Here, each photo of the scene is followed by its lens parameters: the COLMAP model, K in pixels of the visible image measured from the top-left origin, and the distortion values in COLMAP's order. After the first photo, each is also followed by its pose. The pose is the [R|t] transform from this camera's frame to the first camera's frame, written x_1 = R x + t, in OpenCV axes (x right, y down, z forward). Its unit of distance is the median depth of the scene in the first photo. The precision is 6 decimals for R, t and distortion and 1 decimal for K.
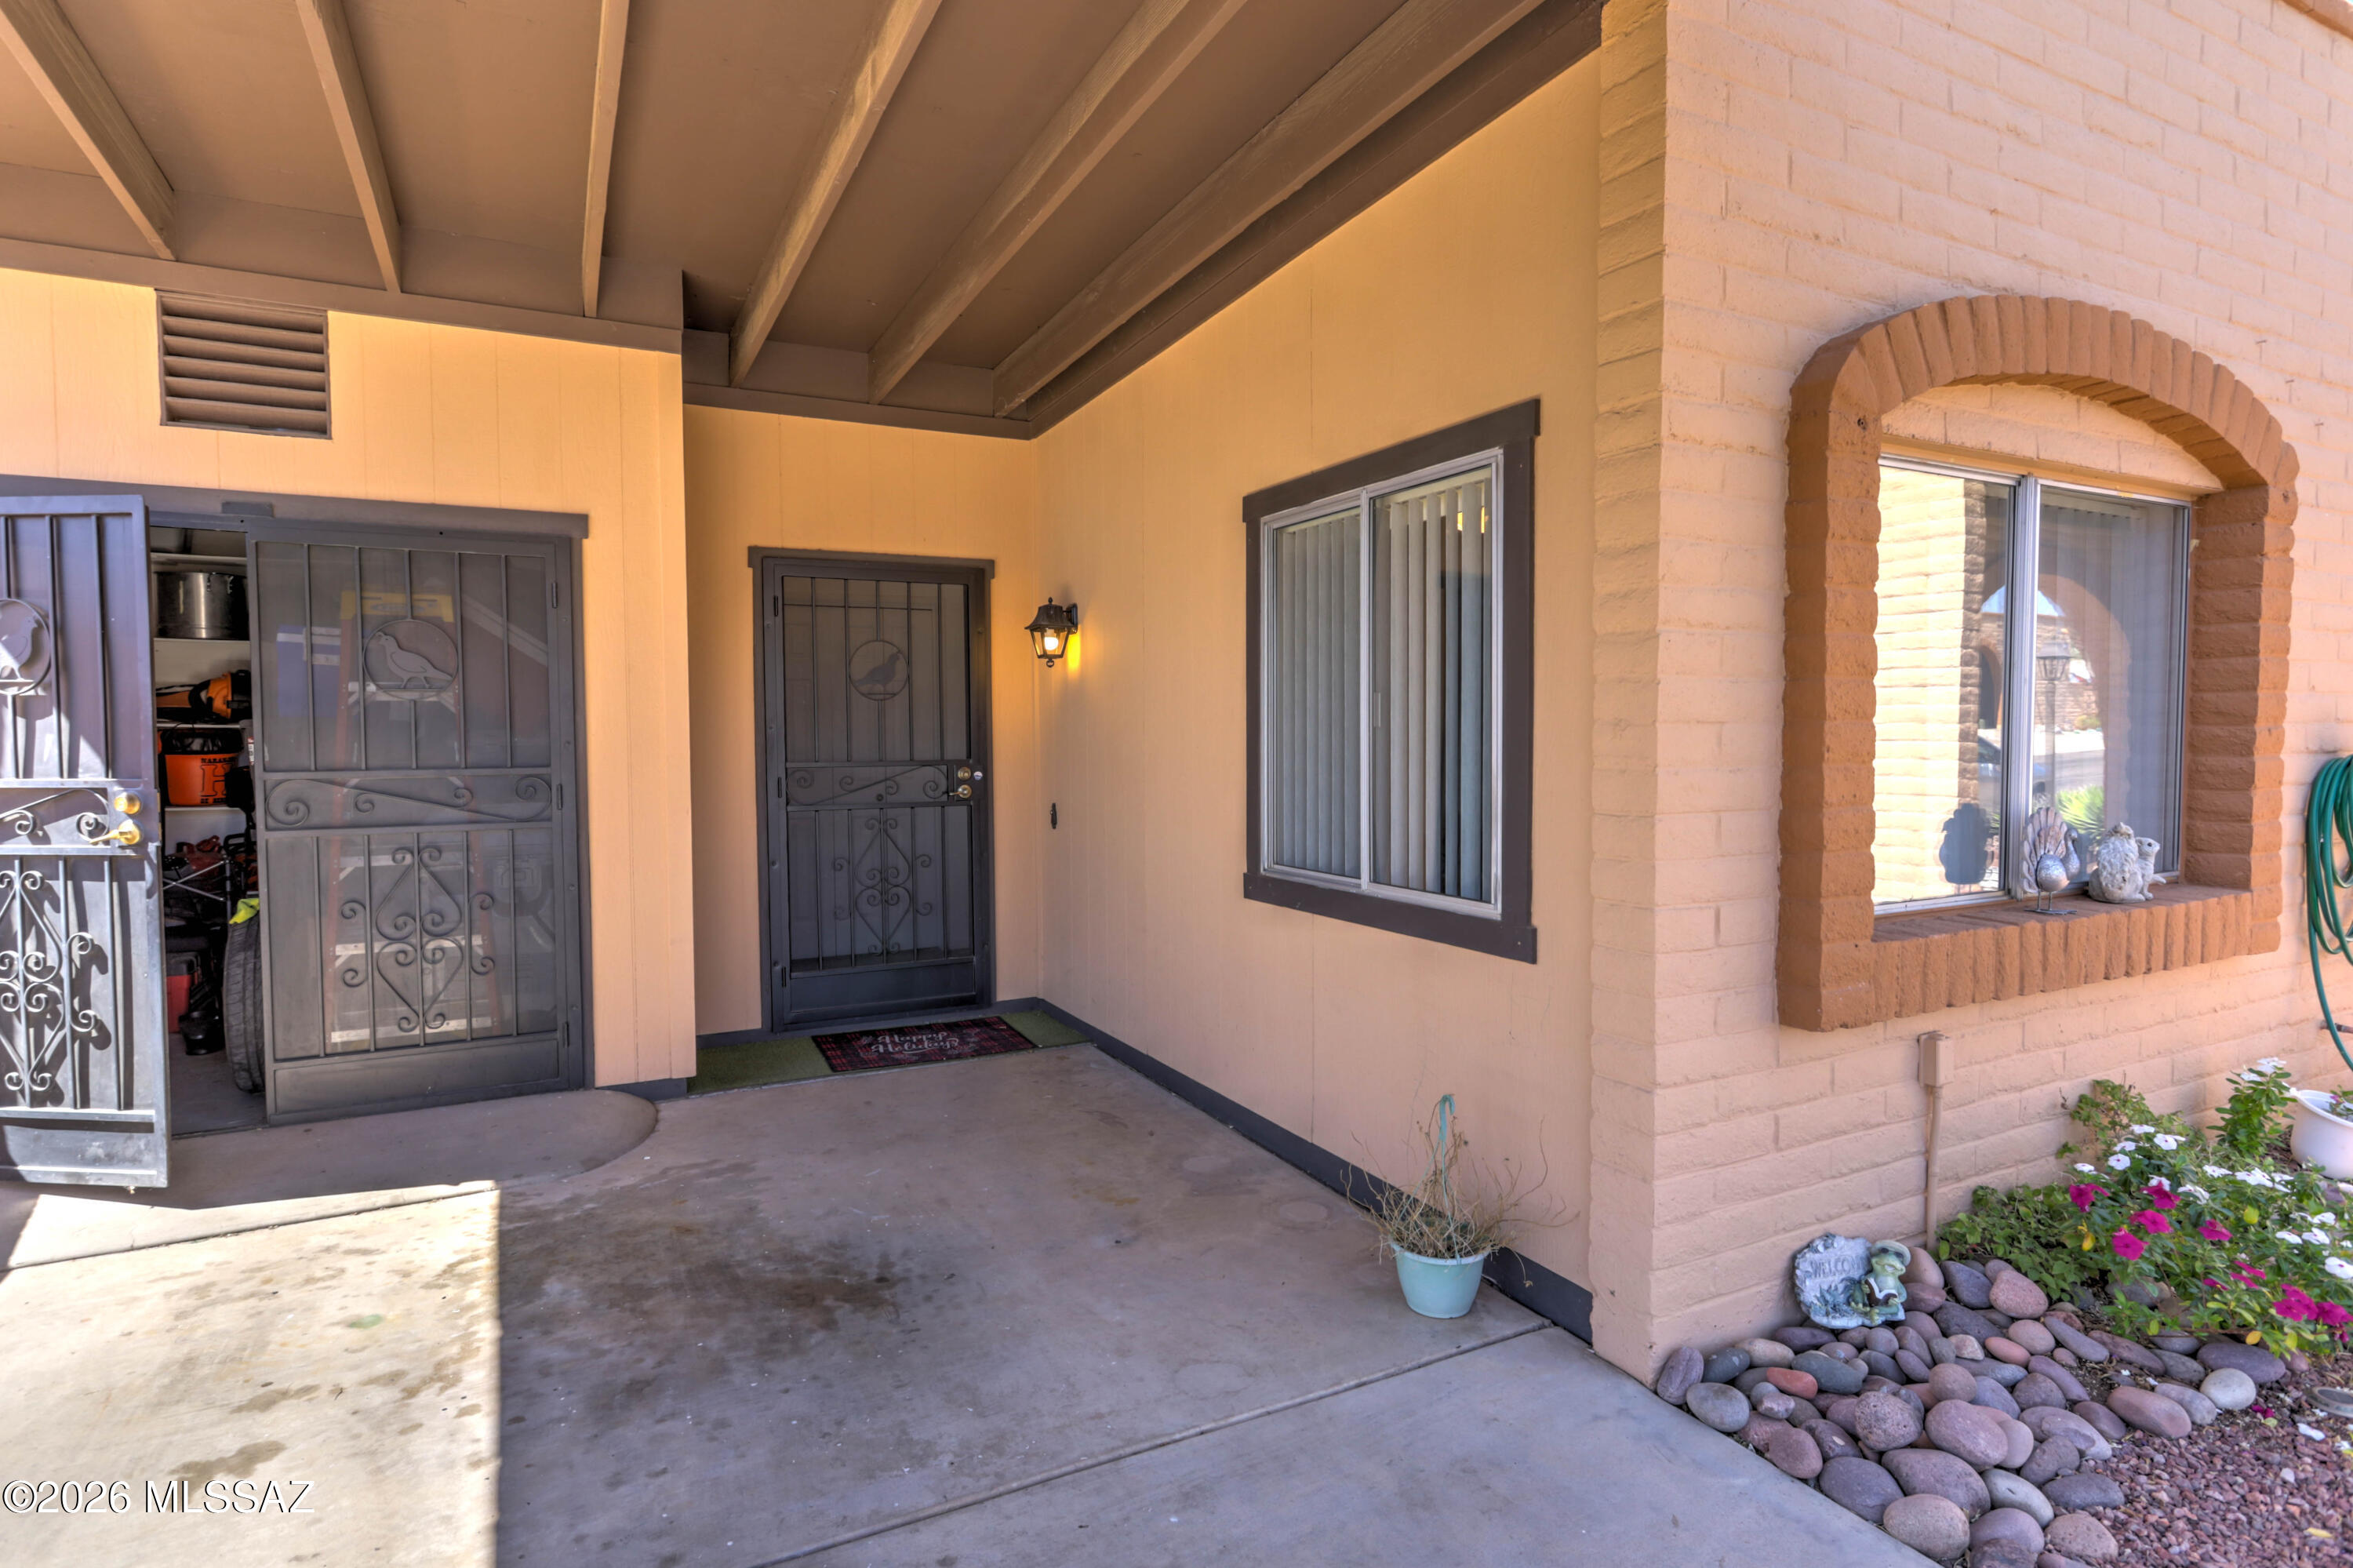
lens RADIAL K [[1222.6, 0, 1174.4], [0, 1222.6, 772.4], [0, 0, 1]] dist [-0.001035, 0.002425]
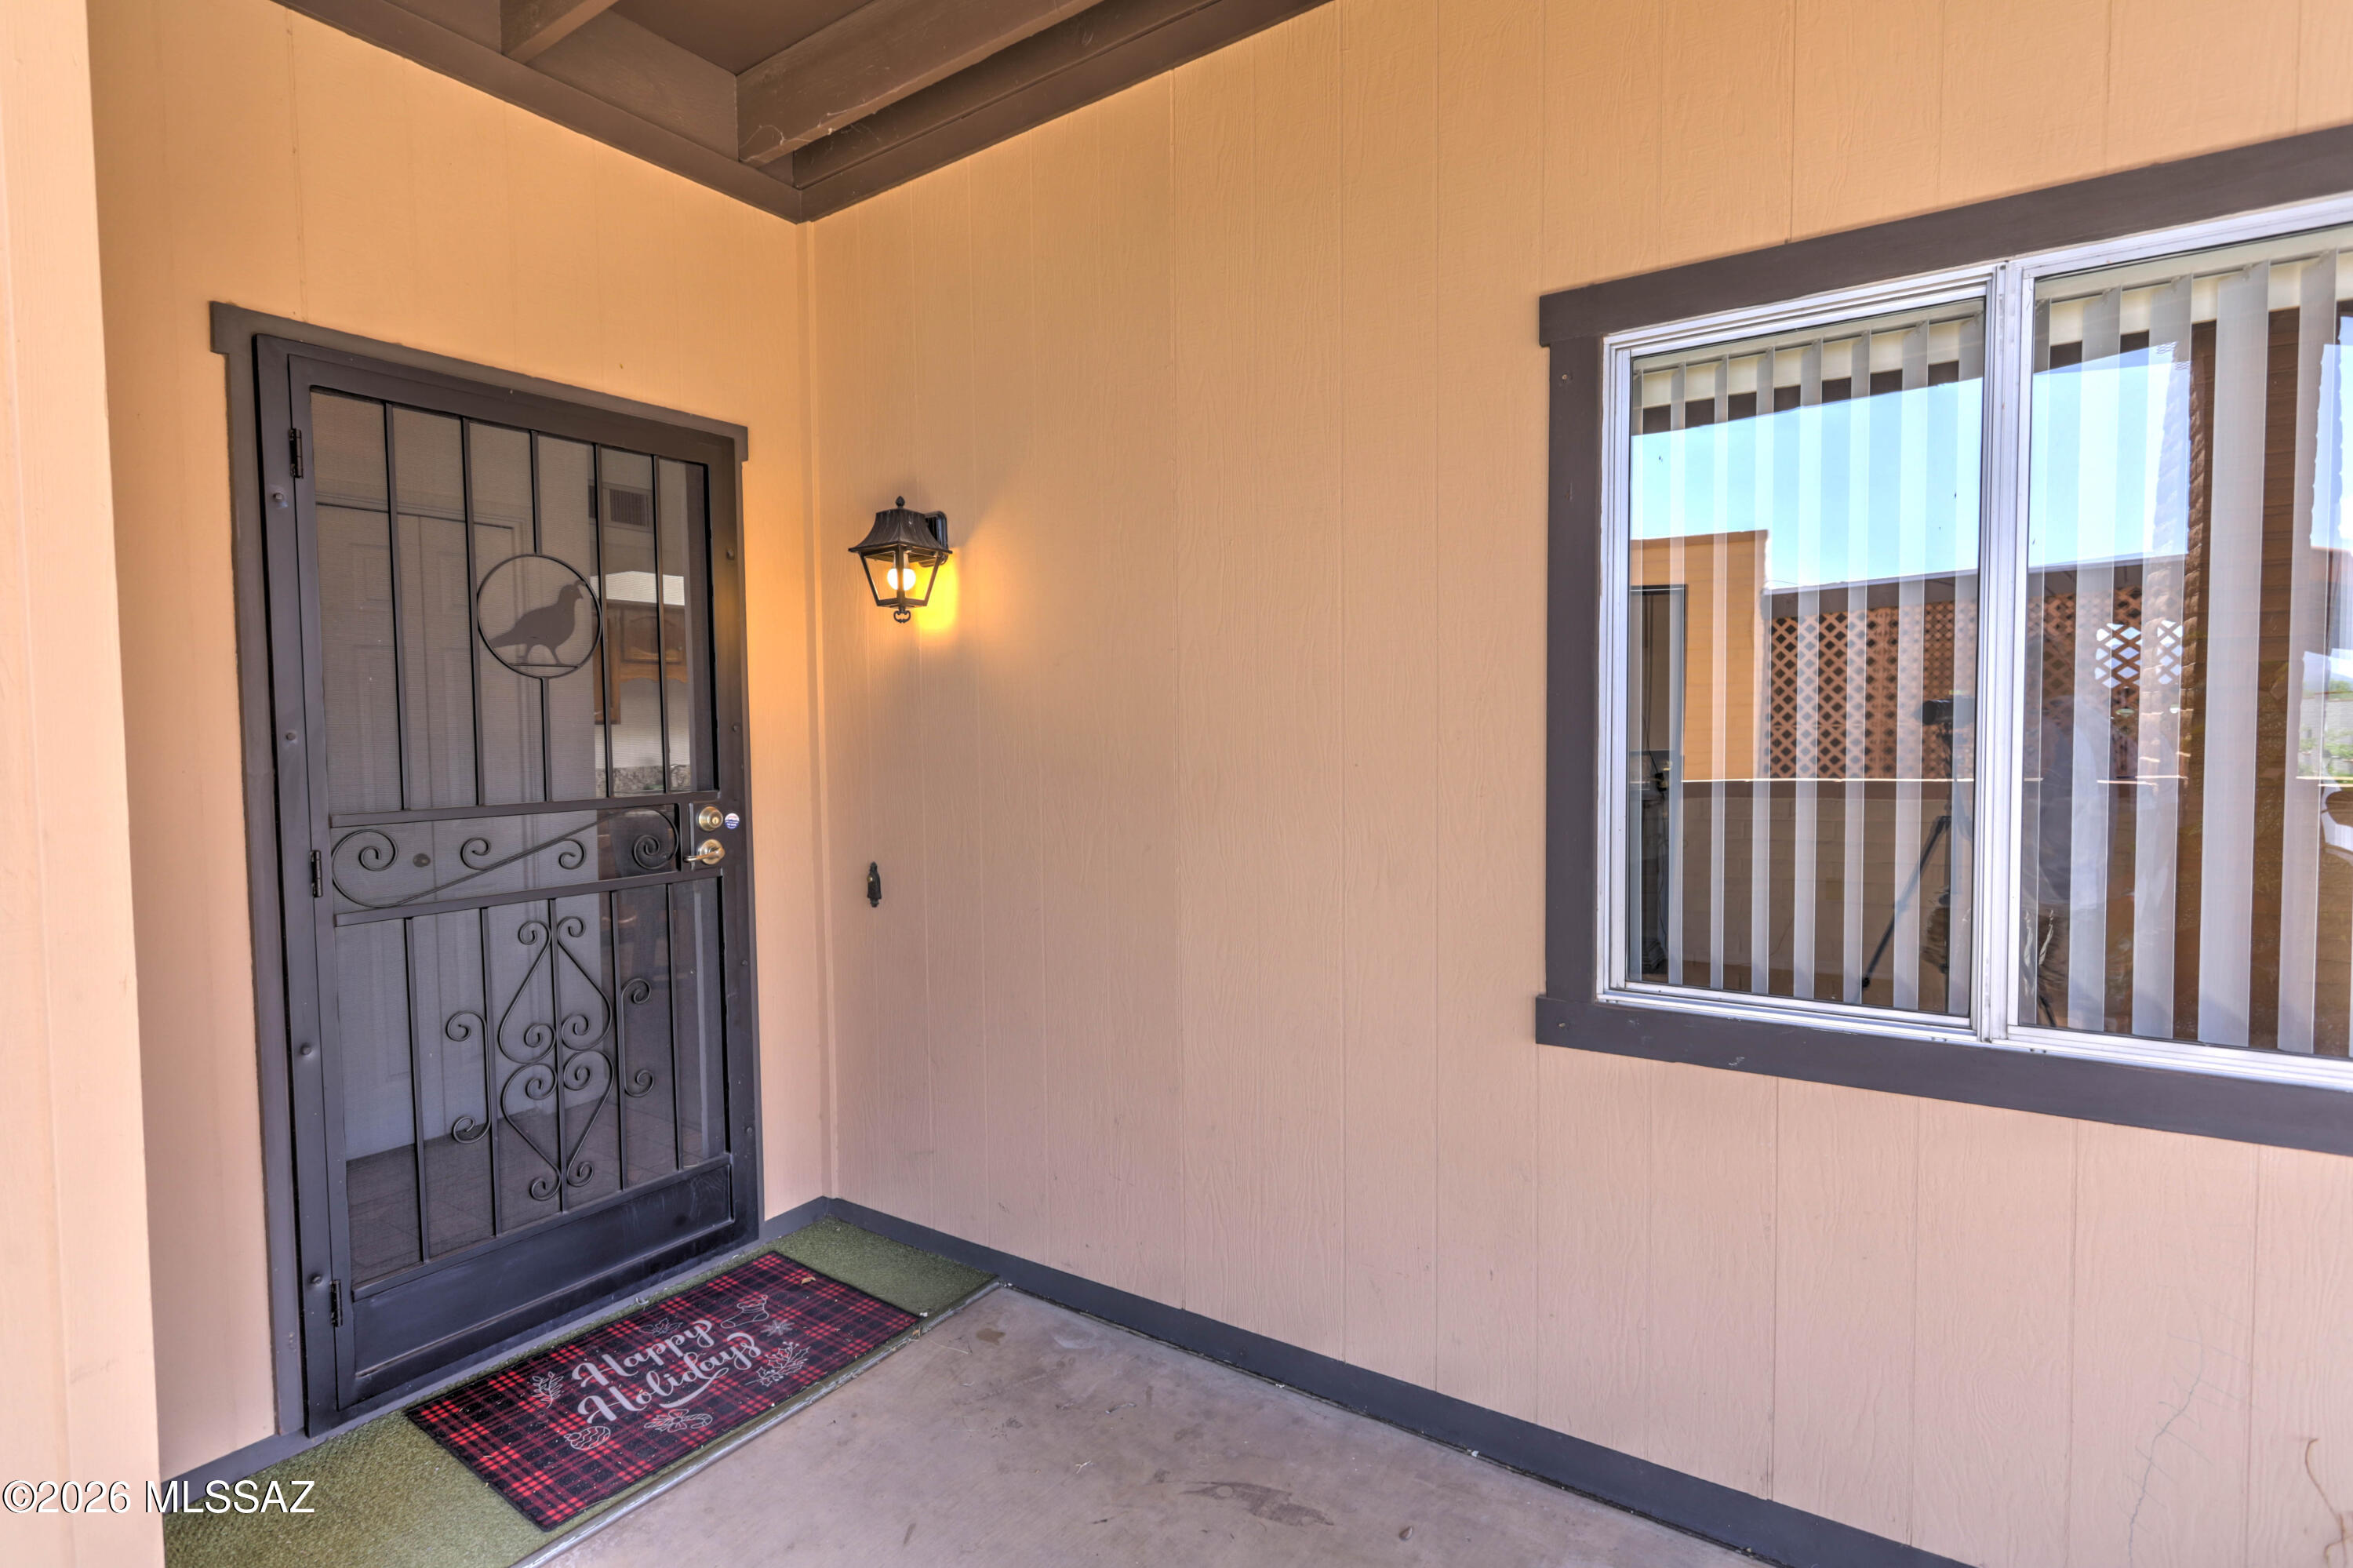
lens RADIAL K [[1154.2, 0, 1180.6], [0, 1154.2, 771.0], [0, 0, 1]] dist [0.001135, 0.001274]
pose [[0.870211, -0.023155, 0.492135, -0.335744], [0.022188, 0.999723, 0.007803, -0.026387], [-0.492180, 0.004130, 0.870484, 0.642153]]
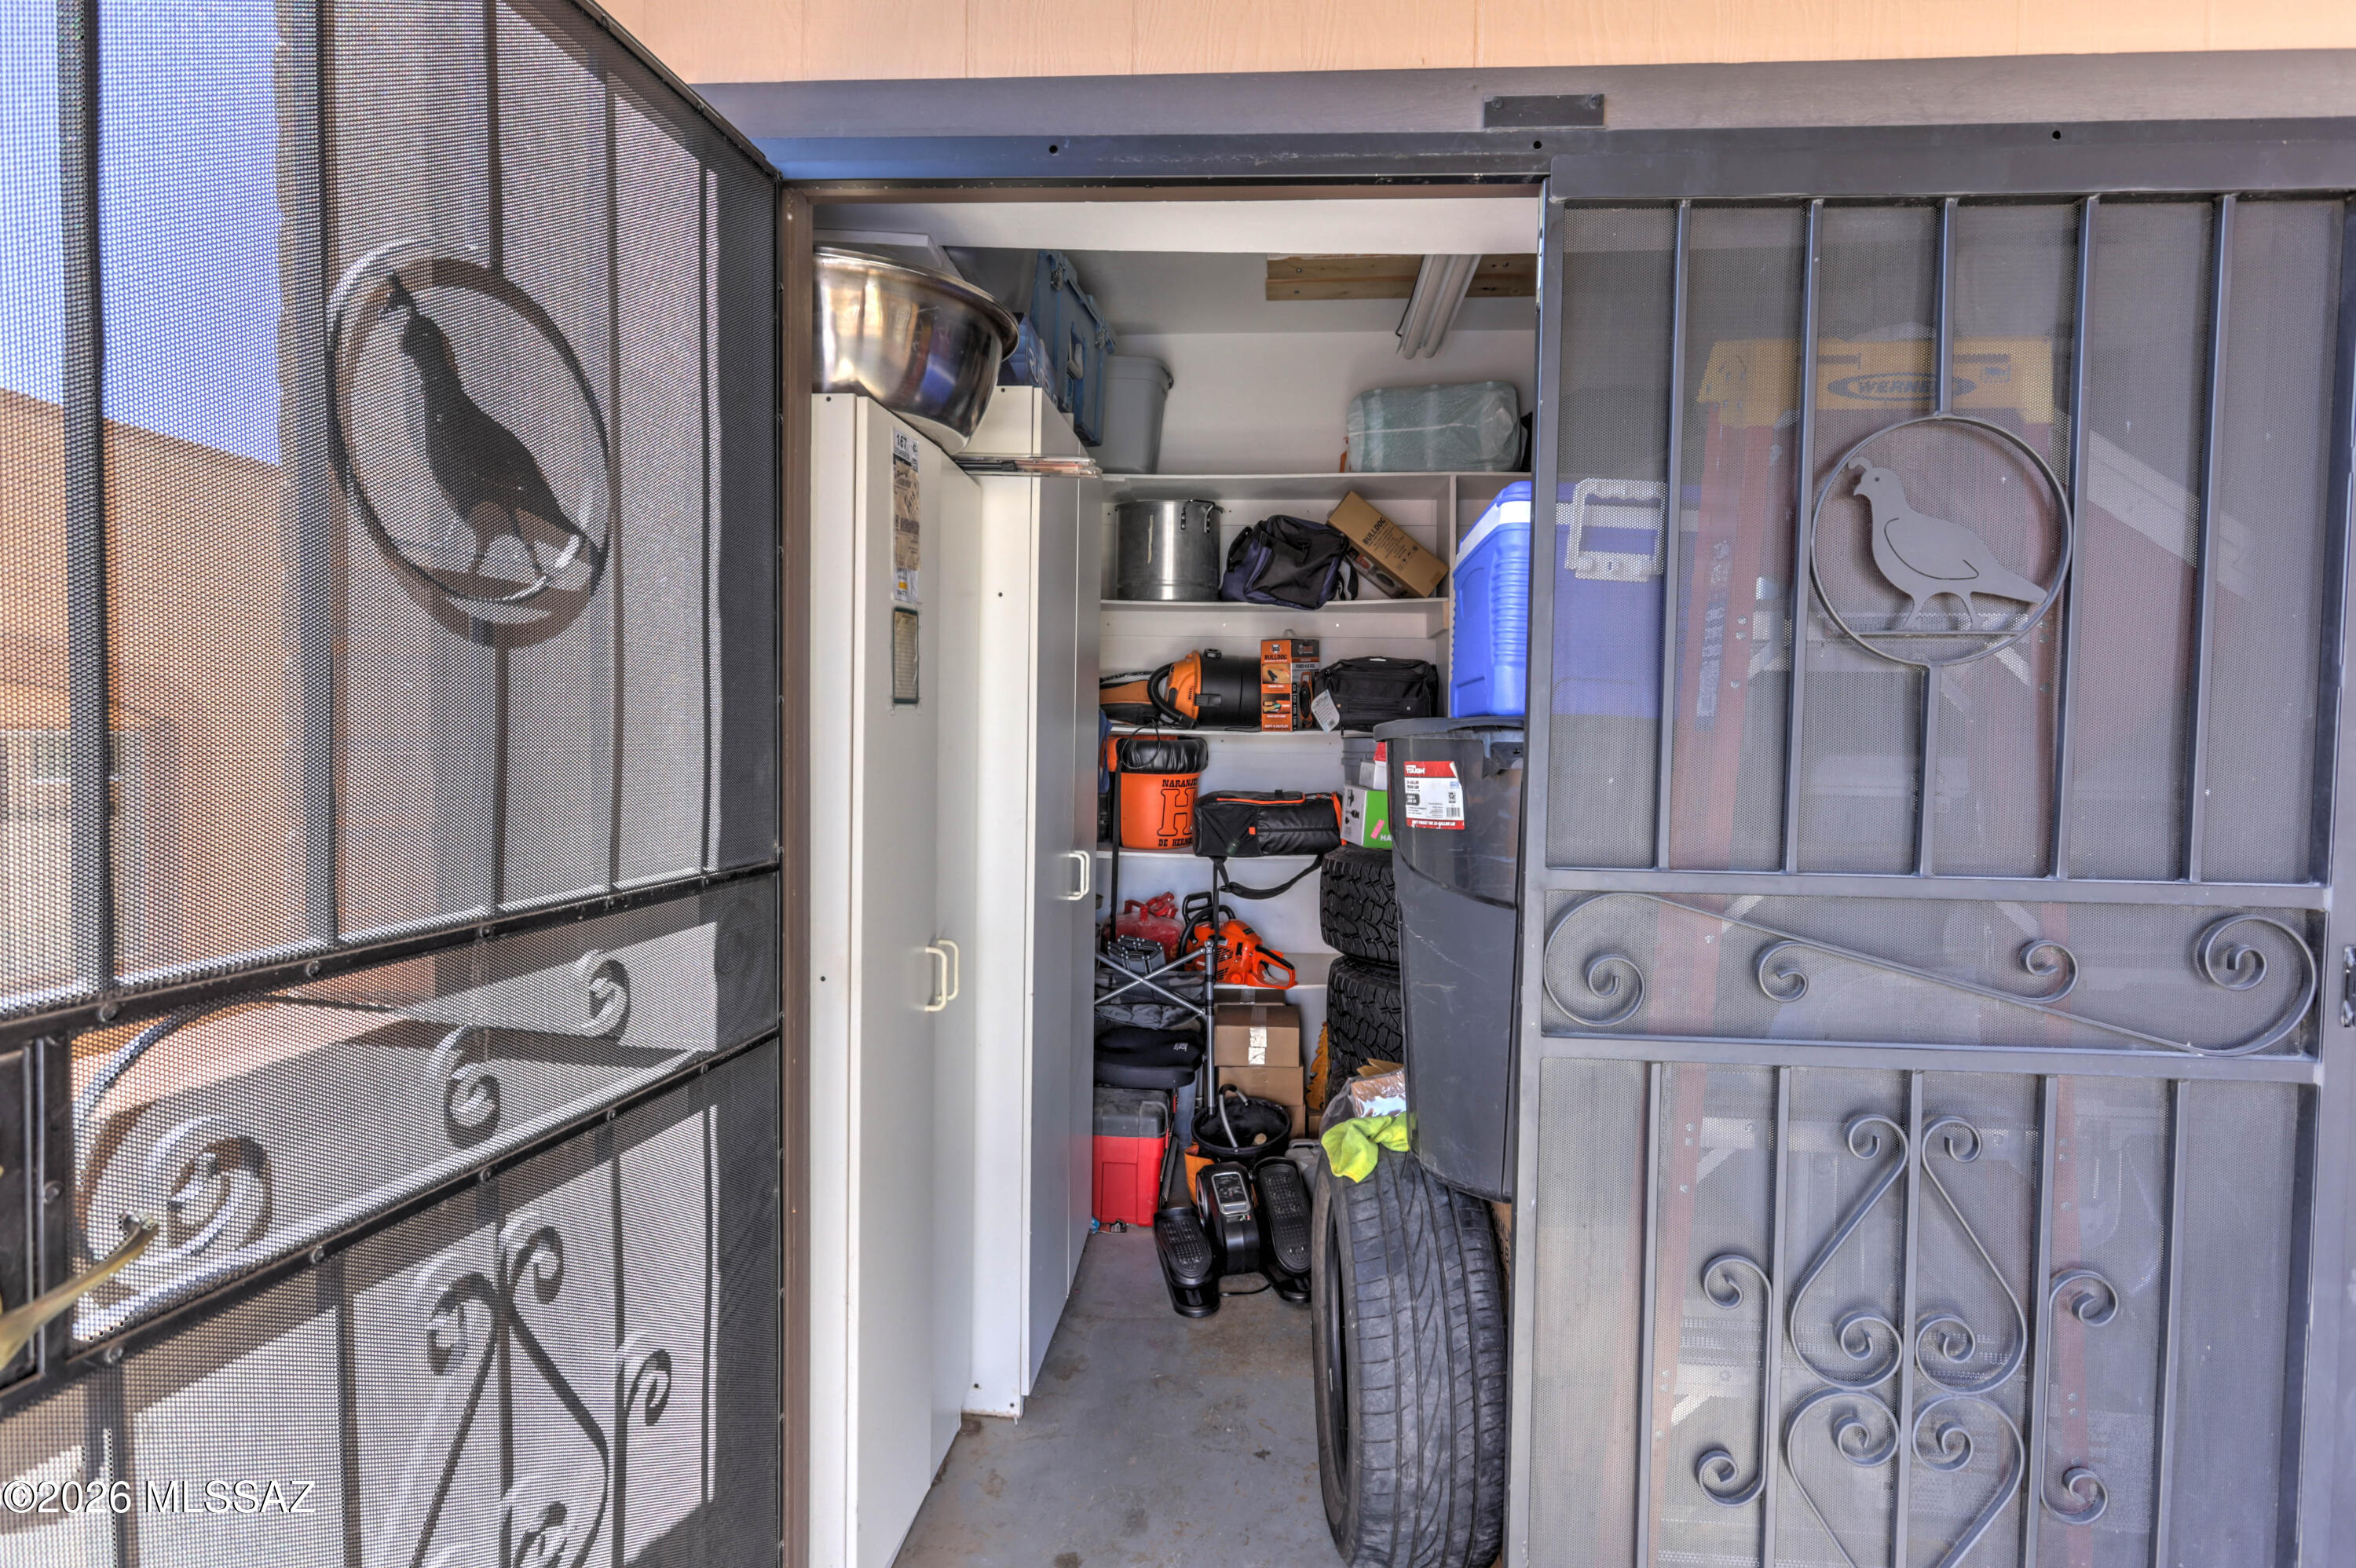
lens RADIAL K [[1155.5, 0, 1182.1], [0, 1155.5, 771.0], [0, 0, 1]] dist [0.001135, 0.001274]
pose [[0.859060, 0.033790, -0.510759, -0.648138], [-0.038991, 0.999239, 0.000527, -0.023573], [0.510388, 0.019462, 0.859724, 0.643532]]
